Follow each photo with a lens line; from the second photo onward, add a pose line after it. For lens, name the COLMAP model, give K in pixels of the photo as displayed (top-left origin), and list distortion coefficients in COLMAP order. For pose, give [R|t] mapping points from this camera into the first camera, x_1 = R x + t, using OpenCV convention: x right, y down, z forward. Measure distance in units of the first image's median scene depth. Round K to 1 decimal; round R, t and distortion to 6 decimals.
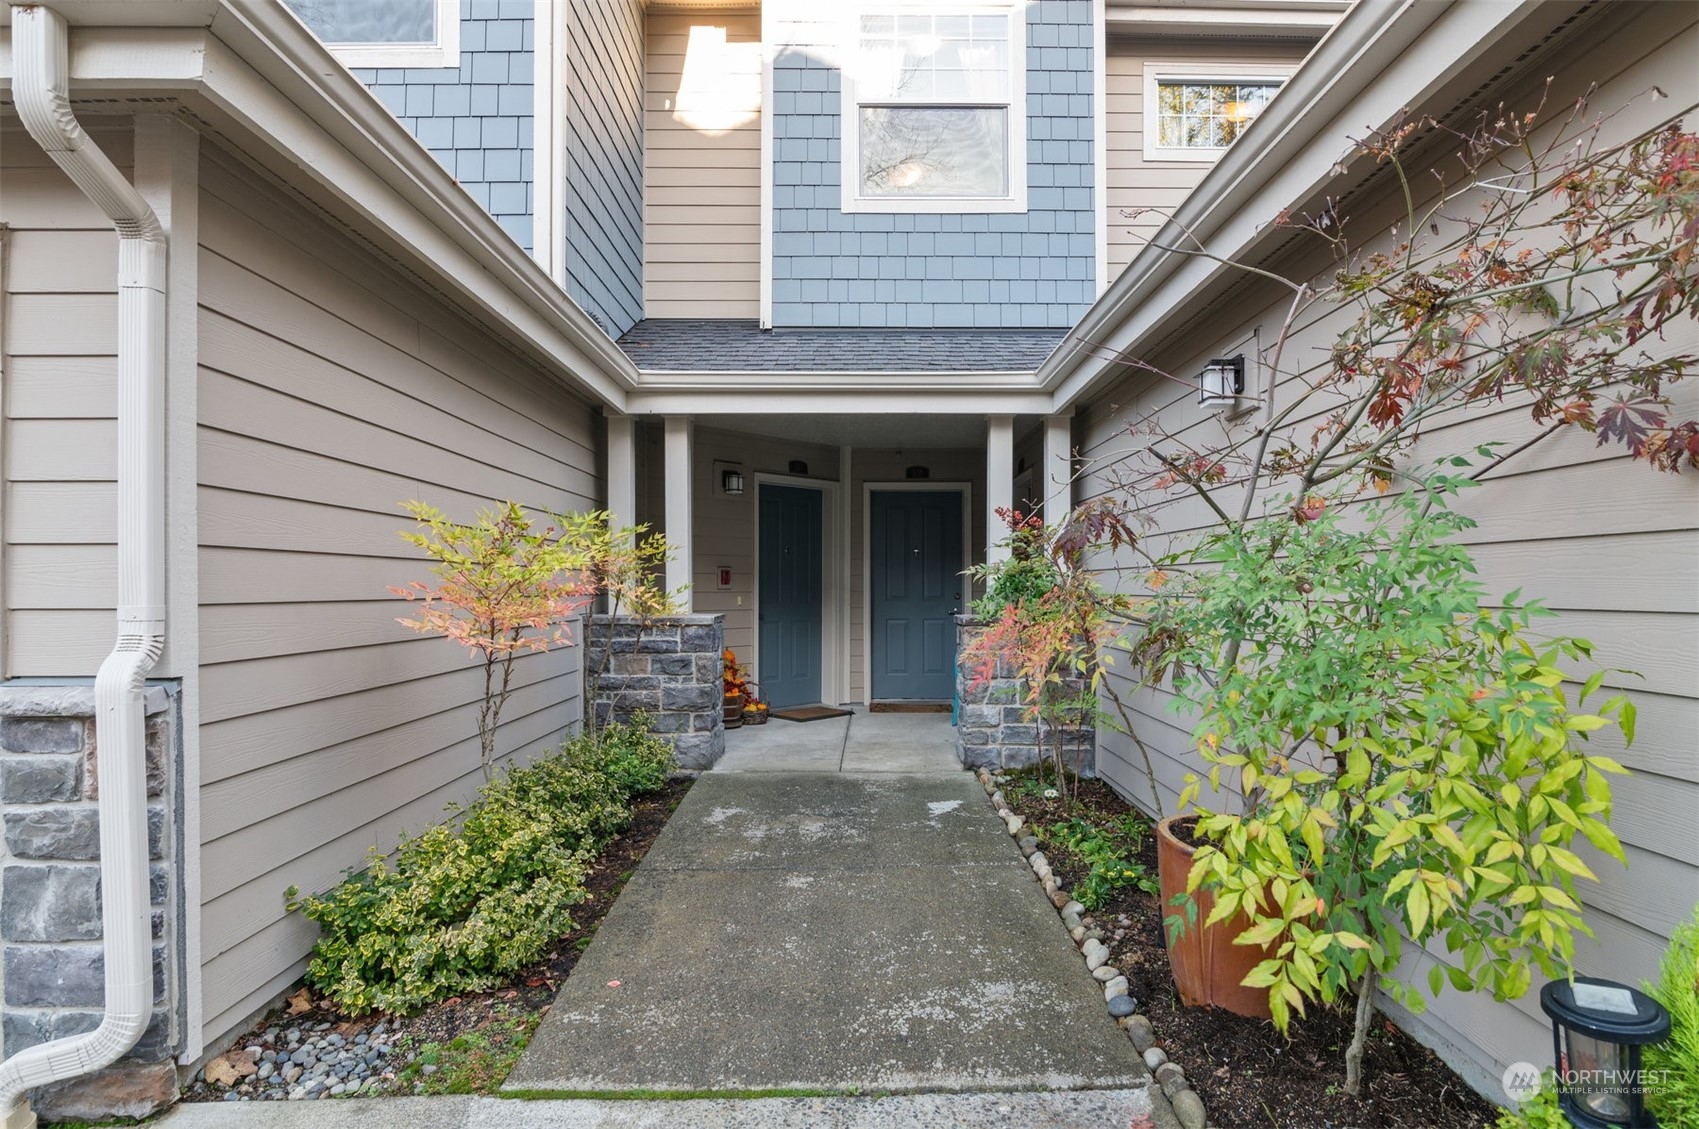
lens RADIAL K [[840.5, 0, 850.8], [0, 840.5, 572.3], [0, 0, 1]] dist [-0.012394, 0.001627]
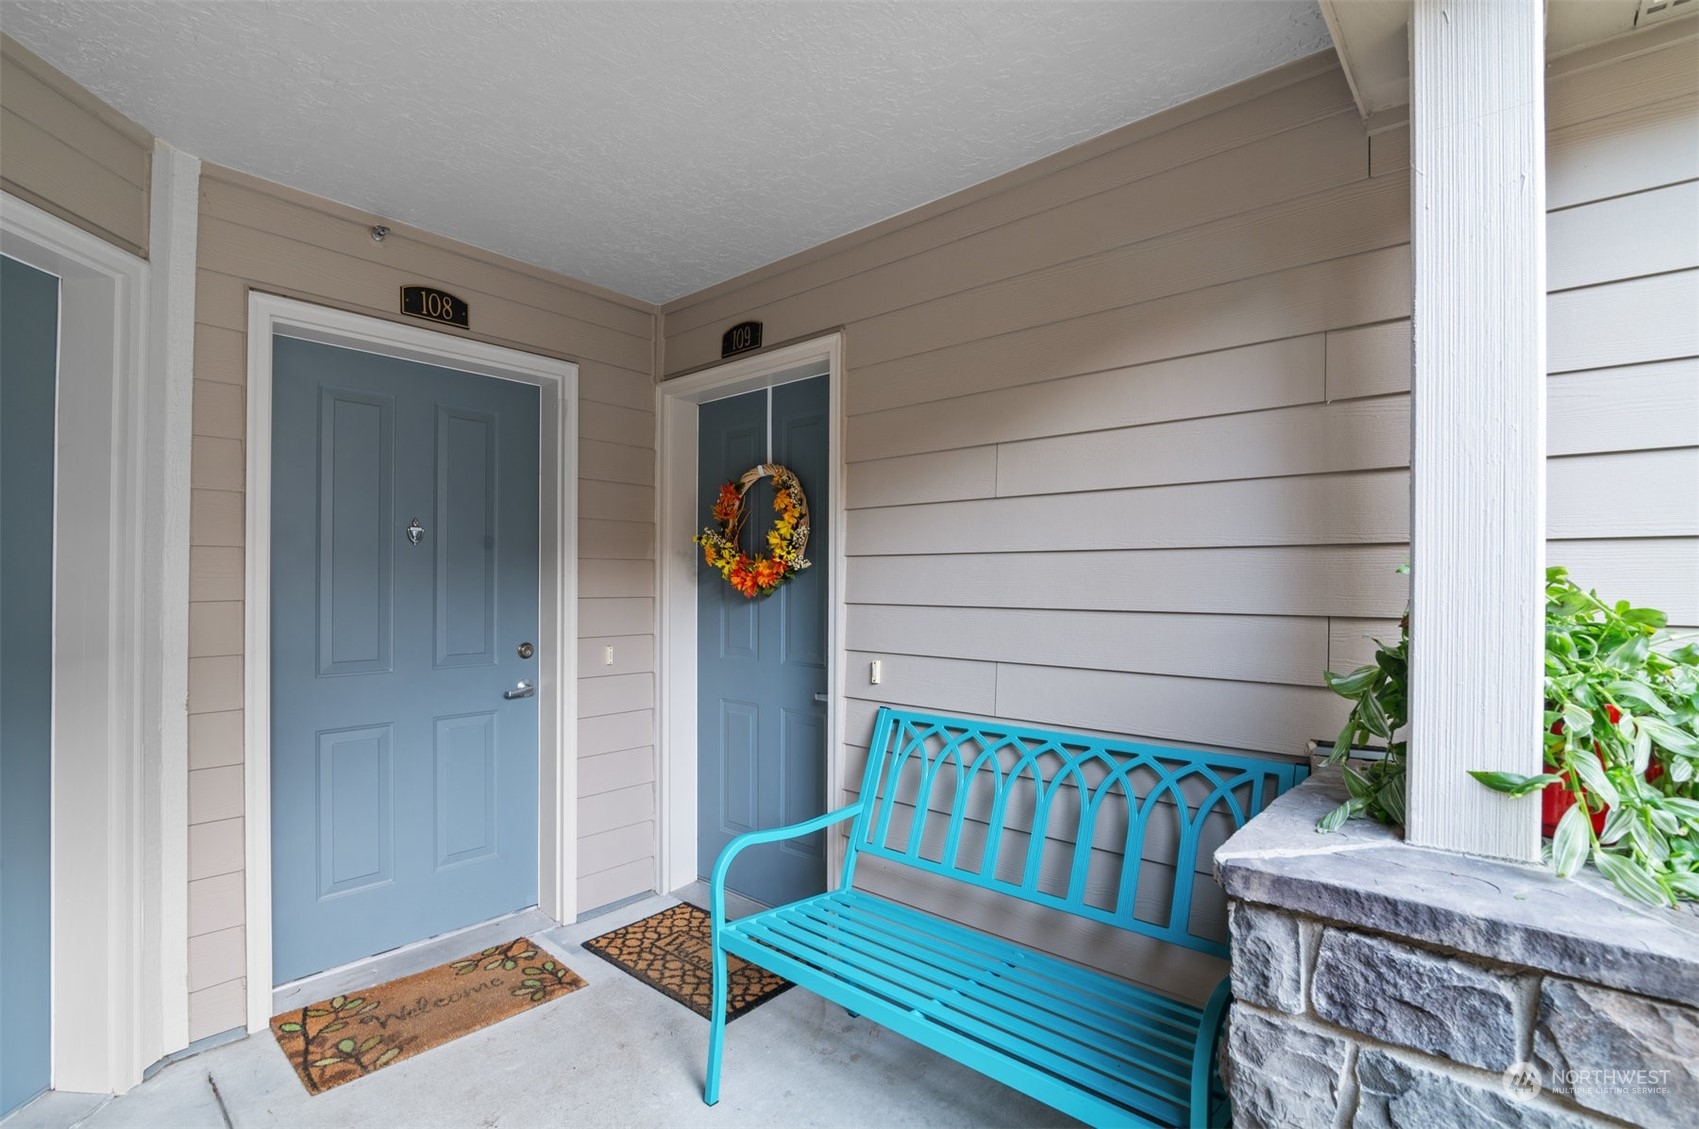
lens RADIAL K [[783.9, 0, 849.1], [0, 783.9, 580.2], [0, 0, 1]] dist [-0.020559, 0.001305]
pose [[0.666947, 0.000702, 0.745105, -0.046847], [-0.011563, 0.999889, 0.009408, -0.009686], [-0.745015, -0.014890, 0.666881, 0.654139]]
